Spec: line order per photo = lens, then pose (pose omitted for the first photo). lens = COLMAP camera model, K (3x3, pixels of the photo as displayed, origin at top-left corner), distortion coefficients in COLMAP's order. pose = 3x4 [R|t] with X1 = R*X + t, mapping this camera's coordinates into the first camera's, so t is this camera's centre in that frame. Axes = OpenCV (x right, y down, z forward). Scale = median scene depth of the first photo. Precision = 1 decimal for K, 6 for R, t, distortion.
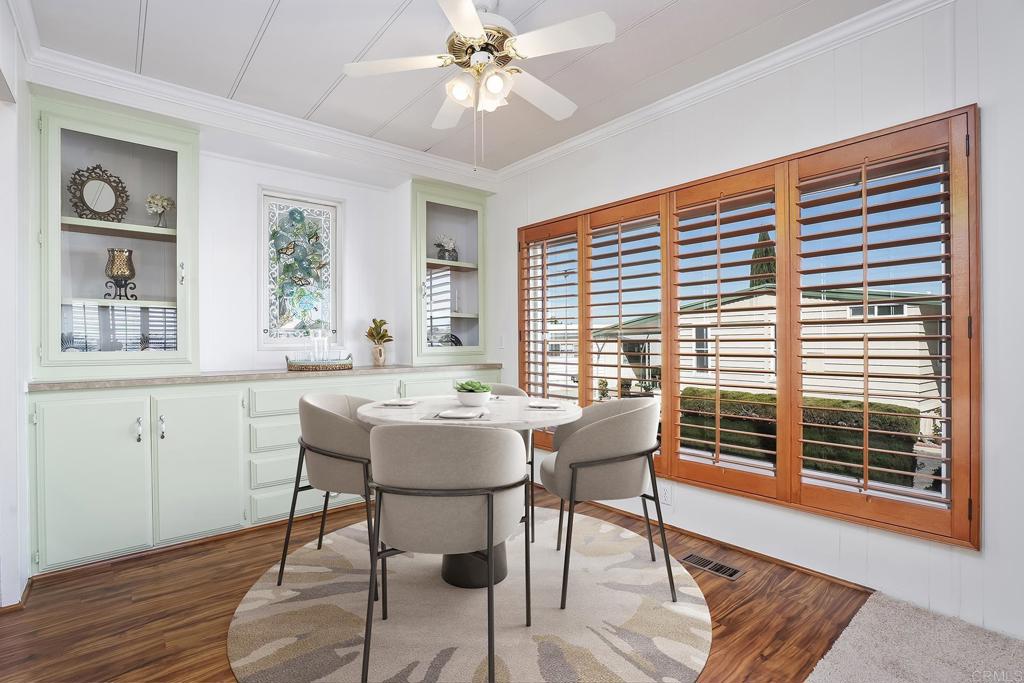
lens RADIAL K [[472.3, 0, 505.9], [0, 472.3, 341.2], [0, 0, 1]] dist [-0.020417, 0.003175]
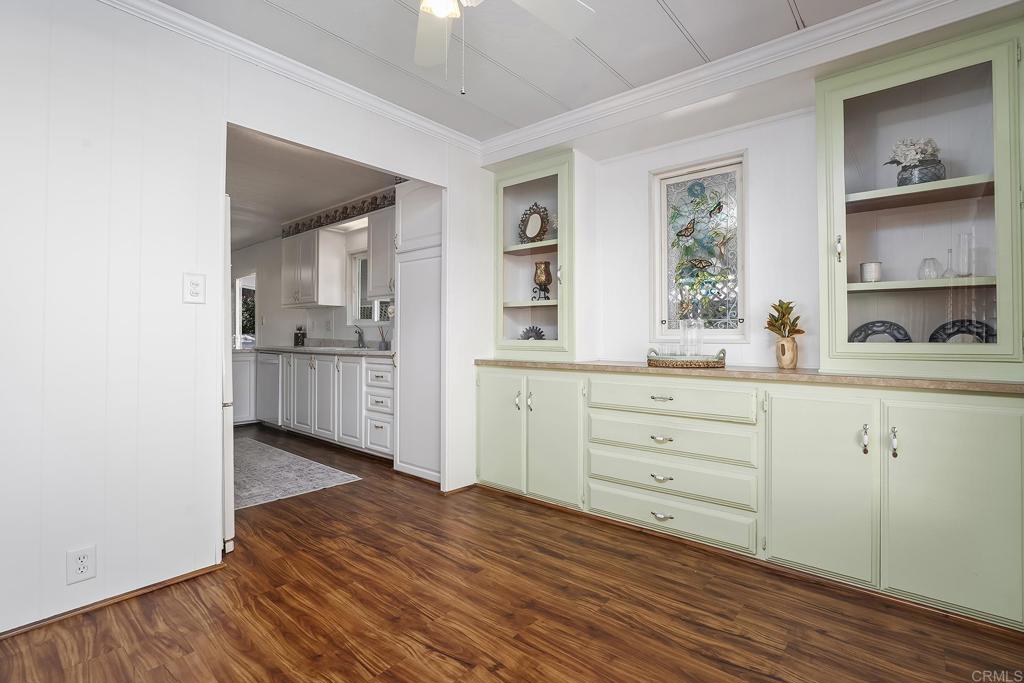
lens RADIAL K [[472.3, 0, 508.9], [0, 472.3, 333.5], [0, 0, 1]] dist [-0.020417, 0.003175]
pose [[0.193315, 0.001117, -0.981136, 0.460859], [-0.006899, 0.999976, -0.000221, 0.003331], [0.981112, 0.006812, 0.193319, 0.662018]]
